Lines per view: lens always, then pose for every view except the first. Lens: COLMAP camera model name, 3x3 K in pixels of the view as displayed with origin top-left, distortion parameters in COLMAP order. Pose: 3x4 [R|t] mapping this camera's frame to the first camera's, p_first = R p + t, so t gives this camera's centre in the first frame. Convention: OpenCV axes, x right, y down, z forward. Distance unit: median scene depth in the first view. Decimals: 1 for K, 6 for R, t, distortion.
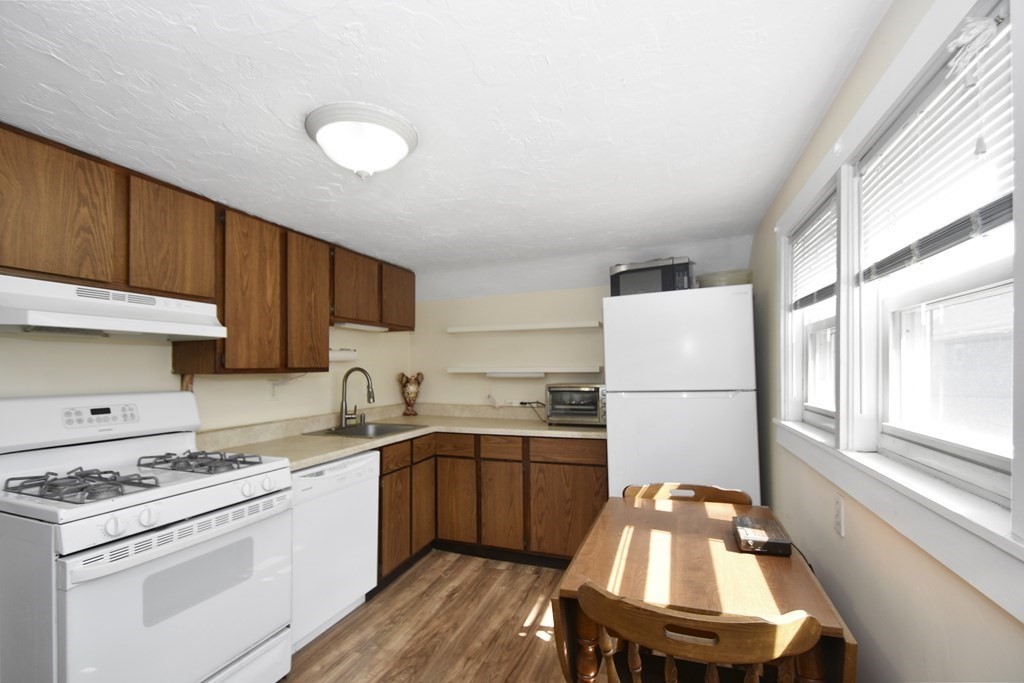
lens RADIAL K [[458.3, 0, 508.4], [0, 458.3, 360.3], [0, 0, 1]] dist [-0.001088, -0.000282]
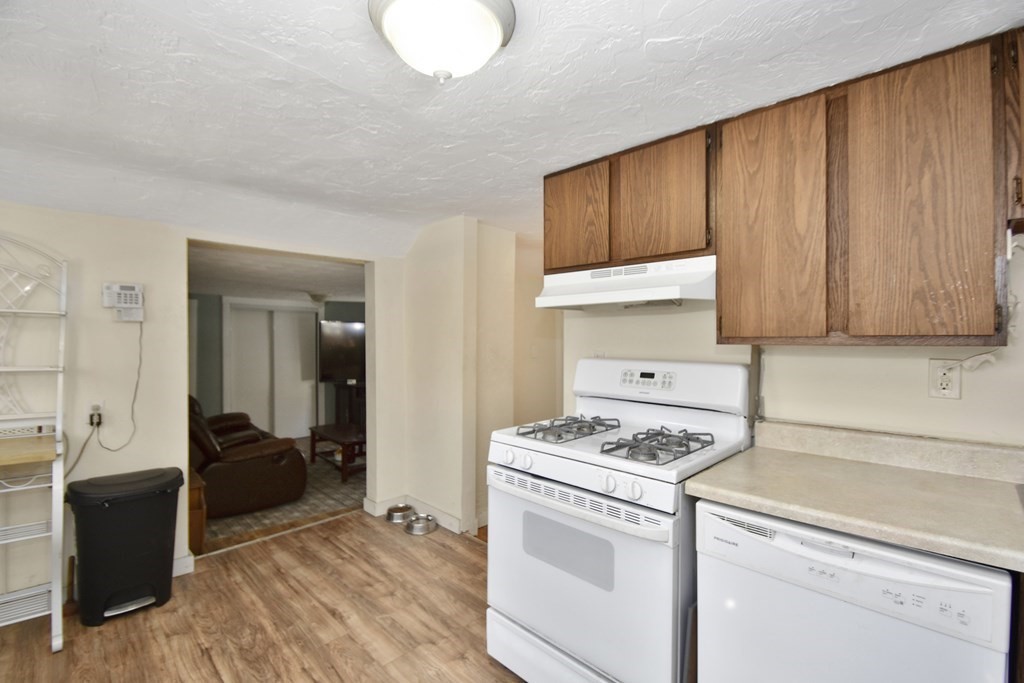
lens RADIAL K [[460.3, 0, 509.9], [0, 460.3, 336.7], [0, 0, 1]] dist [-0.000594, -0.007063]
pose [[-0.426203, 0.004882, -0.904614, 0.250623], [0.019167, 0.999810, -0.003635, 0.015441], [0.904424, -0.018888, -0.426216, 1.164335]]
